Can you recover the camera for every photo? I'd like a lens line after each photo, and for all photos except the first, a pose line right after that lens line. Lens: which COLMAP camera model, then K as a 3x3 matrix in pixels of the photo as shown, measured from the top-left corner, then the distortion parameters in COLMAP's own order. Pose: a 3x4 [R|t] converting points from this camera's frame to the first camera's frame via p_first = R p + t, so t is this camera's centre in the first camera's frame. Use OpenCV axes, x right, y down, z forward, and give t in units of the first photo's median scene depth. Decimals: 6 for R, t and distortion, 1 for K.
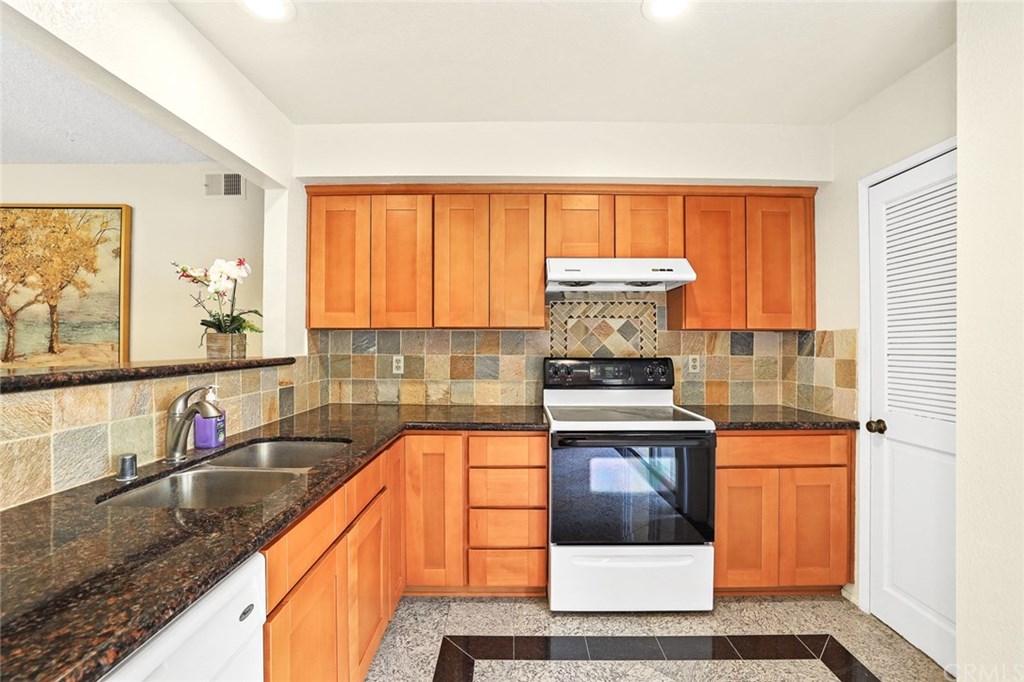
lens RADIAL K [[450.1, 0, 512.0], [0, 450.1, 341.0], [0, 0, 1]] dist [-0.037466, 0.016056]
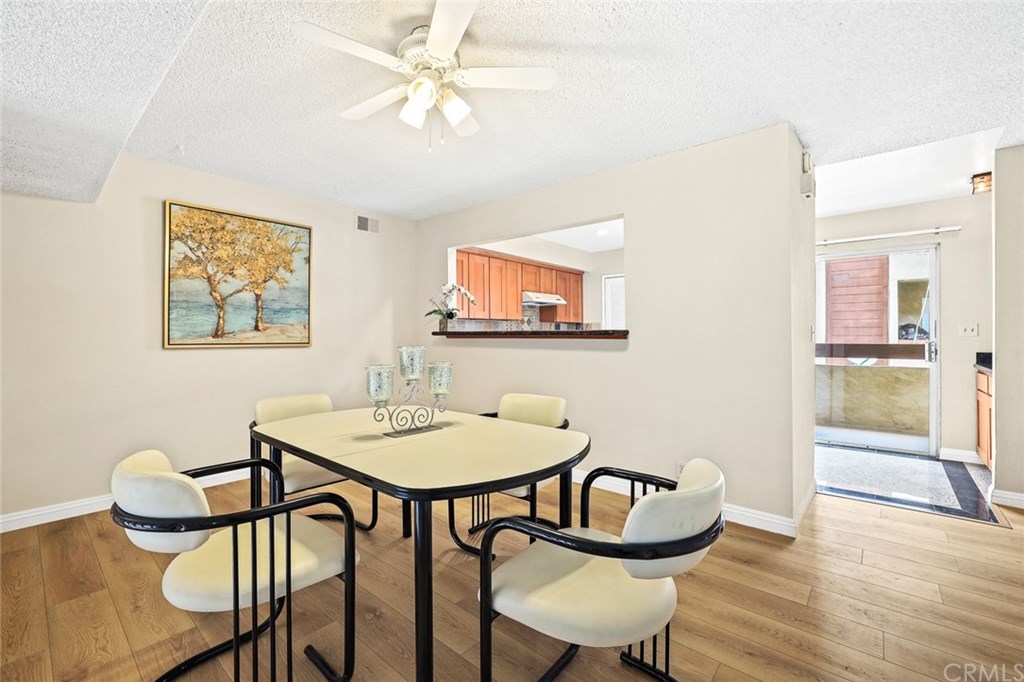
lens RADIAL K [[450.1, 0, 512.0], [0, 450.1, 341.0], [0, 0, 1]] dist [-0.037466, 0.016056]
pose [[0.641227, -0.013120, 0.767239, -1.722352], [0.000179, 0.999856, 0.016947, 0.038996], [-0.767351, -0.010729, 0.641137, -0.464980]]
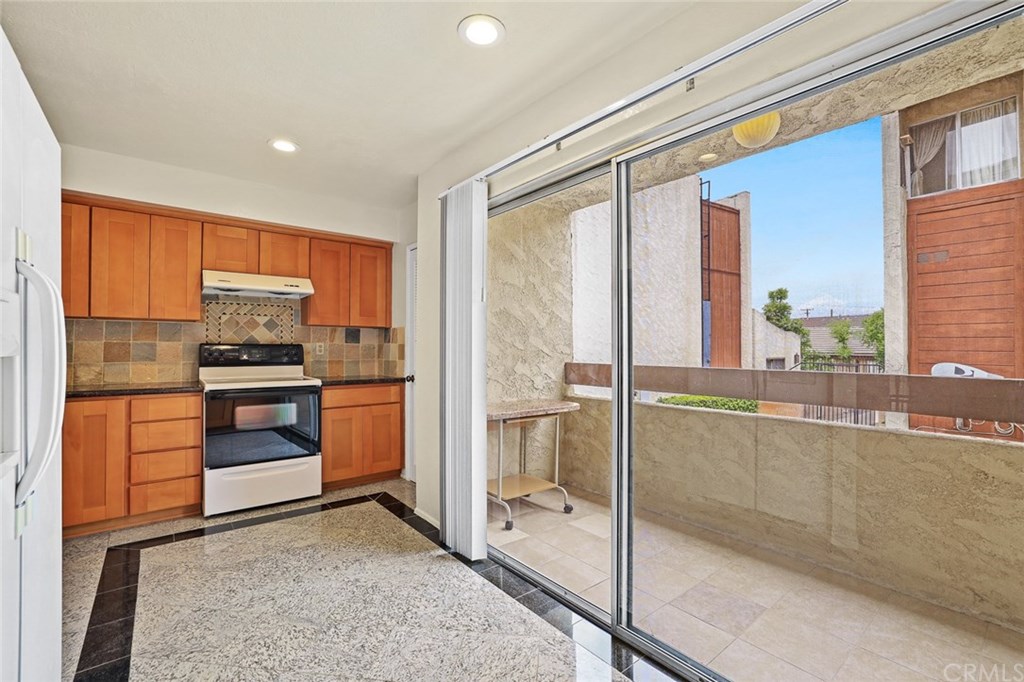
lens RADIAL K [[450.1, 0, 512.0], [0, 450.1, 341.0], [0, 0, 1]] dist [-0.037466, 0.016056]
pose [[0.776519, 0.008801, 0.630032, -0.038673], [-0.005519, 0.999959, -0.007167, 0.035504], [-0.630069, 0.002088, 0.776536, -0.608227]]
